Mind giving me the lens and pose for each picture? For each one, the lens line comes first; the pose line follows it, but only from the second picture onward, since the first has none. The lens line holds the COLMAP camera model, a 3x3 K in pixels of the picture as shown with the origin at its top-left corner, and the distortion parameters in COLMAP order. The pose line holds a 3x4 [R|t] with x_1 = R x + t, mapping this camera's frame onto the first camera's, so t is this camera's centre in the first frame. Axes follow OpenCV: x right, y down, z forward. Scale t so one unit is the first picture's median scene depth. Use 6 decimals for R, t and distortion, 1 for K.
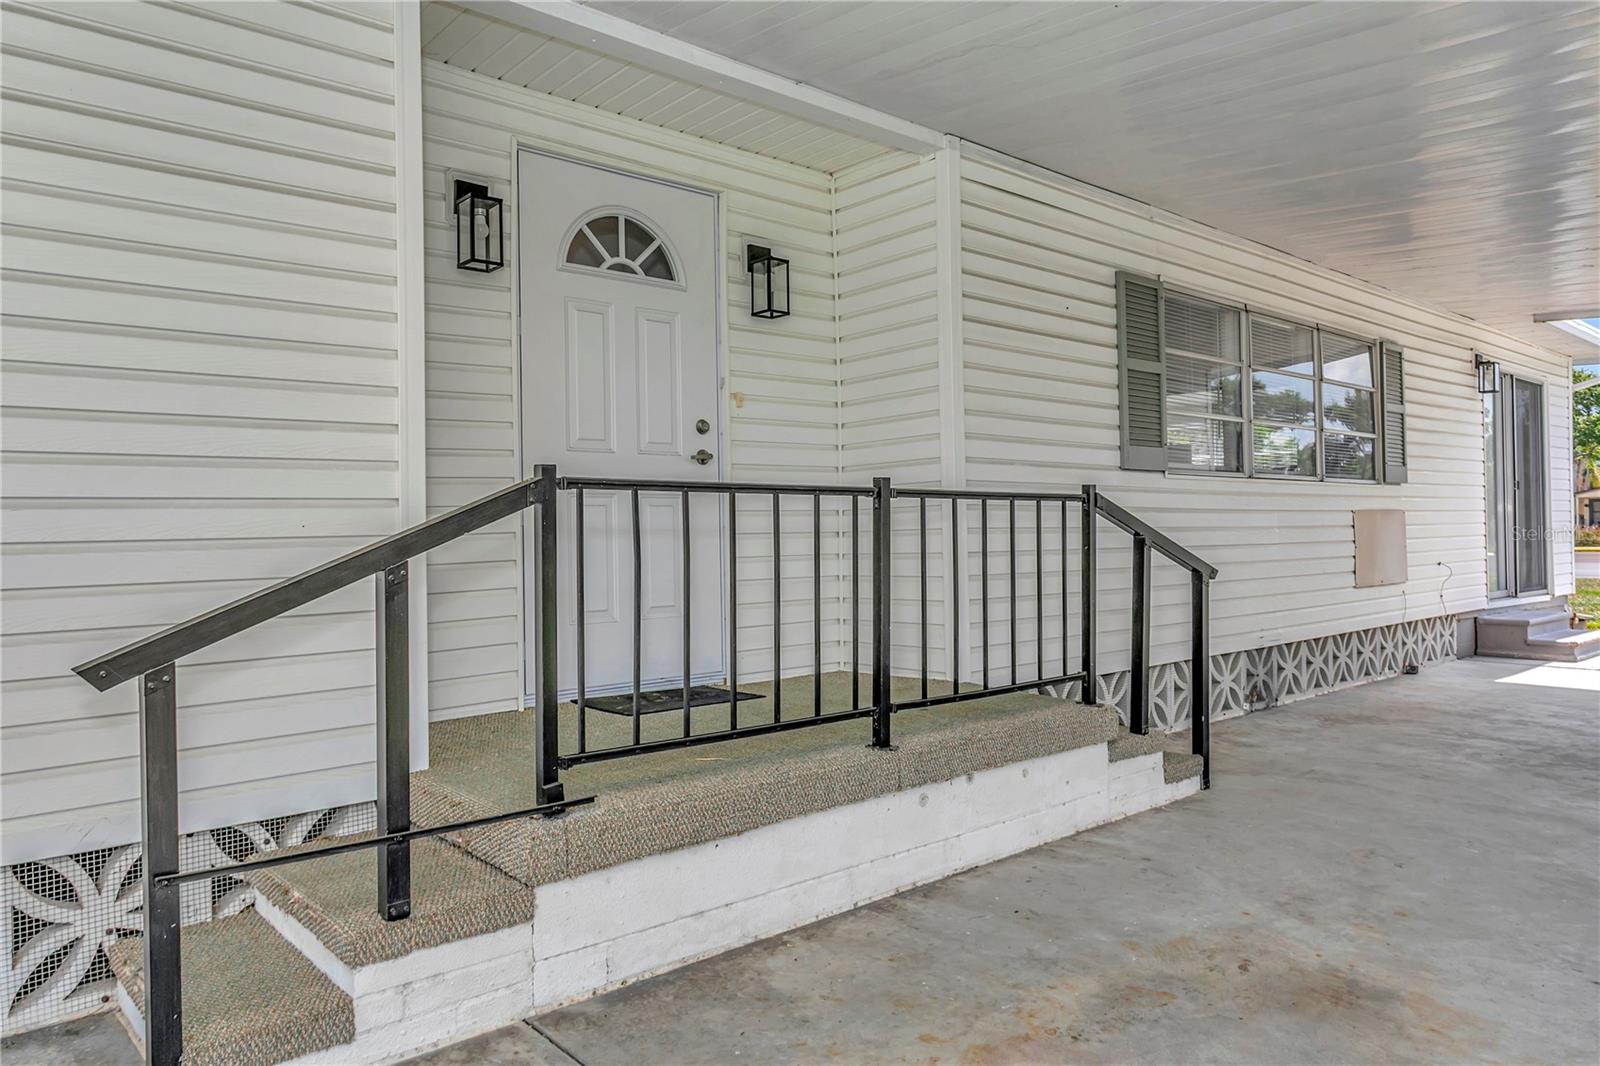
lens RADIAL K [[1086.1, 0, 784.6], [0, 1086.1, 492.9], [0, 0, 1]] dist [-0.031057, 0.016819]
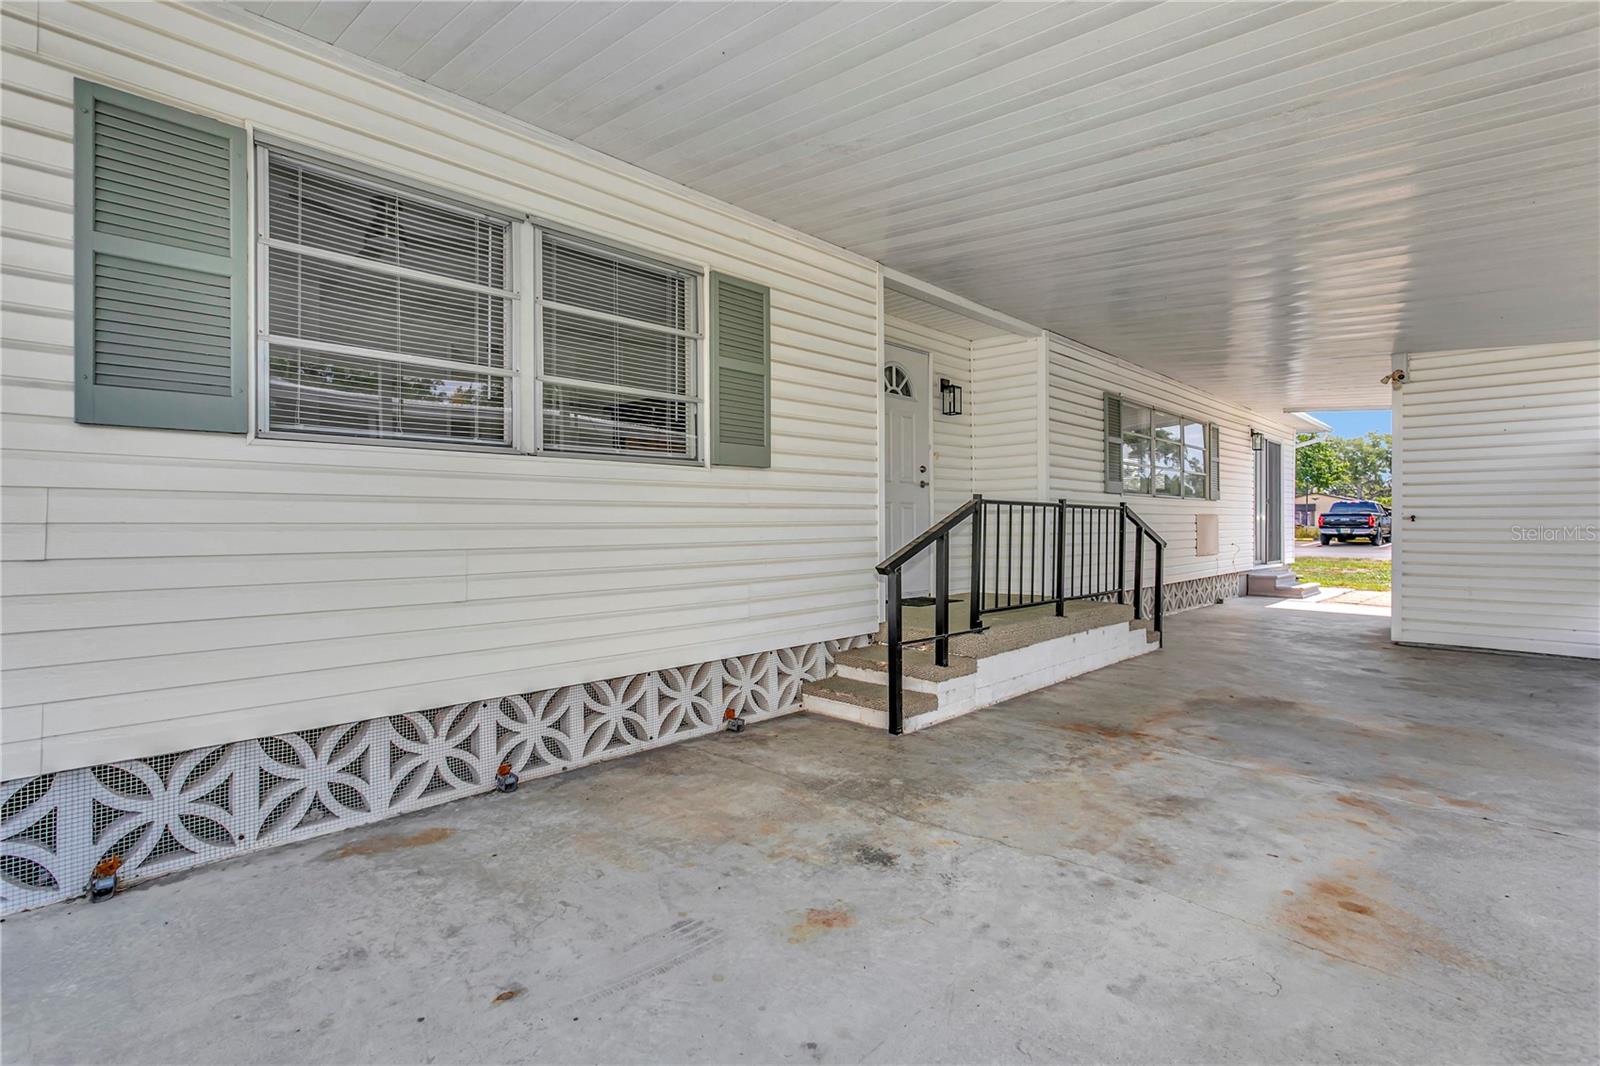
lens RADIAL K [[760.7, 0, 772.6], [0, 760.7, 507.6], [0, 0, 1]] dist [-0.002543, 0.003326]
pose [[0.997449, 0.017066, 0.069319, -0.514518], [-0.018365, 0.999667, 0.018154, -0.011021], [-0.068986, -0.019380, 0.997429, -0.458769]]
